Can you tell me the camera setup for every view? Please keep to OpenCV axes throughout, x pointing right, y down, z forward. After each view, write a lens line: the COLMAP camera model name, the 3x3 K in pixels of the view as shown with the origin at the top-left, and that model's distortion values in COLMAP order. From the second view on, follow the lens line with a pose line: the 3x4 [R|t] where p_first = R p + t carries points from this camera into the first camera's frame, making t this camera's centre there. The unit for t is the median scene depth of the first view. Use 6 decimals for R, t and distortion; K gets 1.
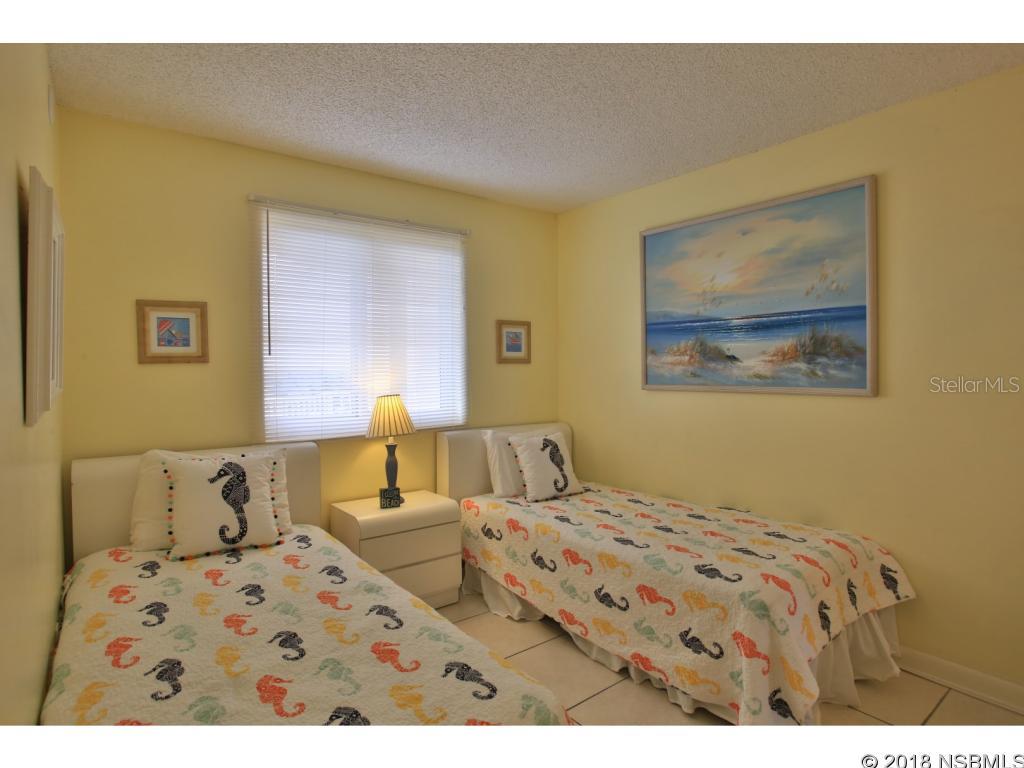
lens RADIAL K [[539.8, 0, 515.7], [0, 539.8, 380.7], [0, 0, 1]] dist [-0.034384, 0.001822]
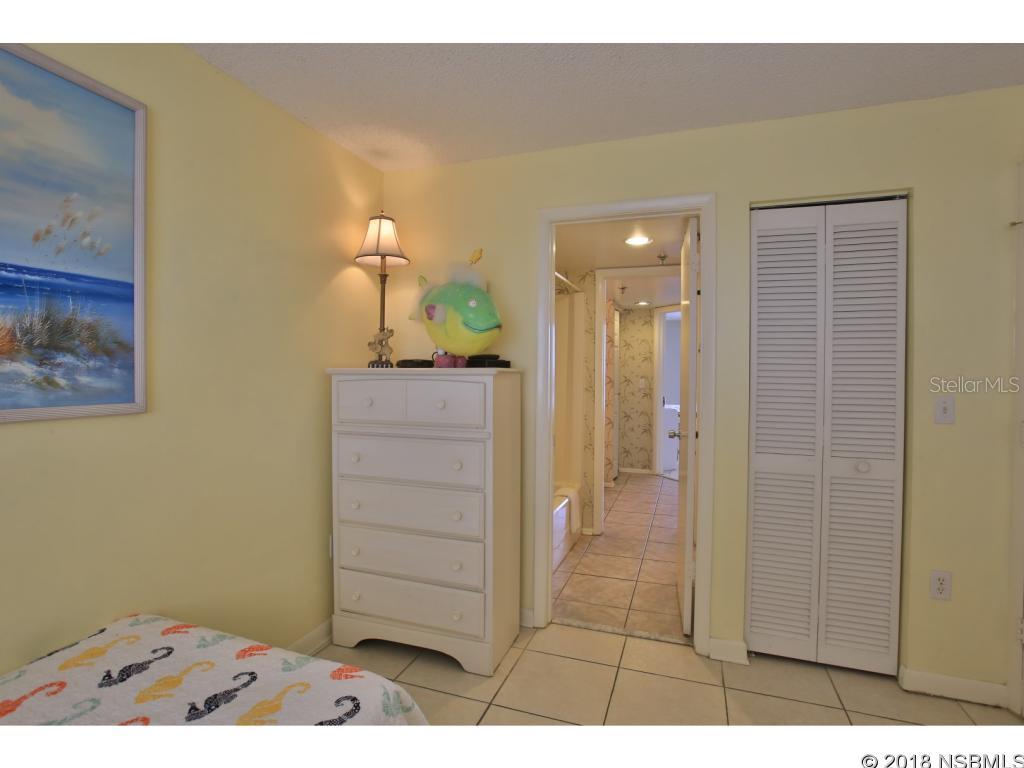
lens RADIAL K [[523.1, 0, 508.2], [0, 523.1, 376.8], [0, 0, 1]] dist [-0.039549, 0.010248]
pose [[-0.537954, -0.010581, 0.842908, -0.159789], [0.009059, 0.999791, 0.018333, -0.024656], [-0.842925, 0.017498, -0.537746, 0.863948]]
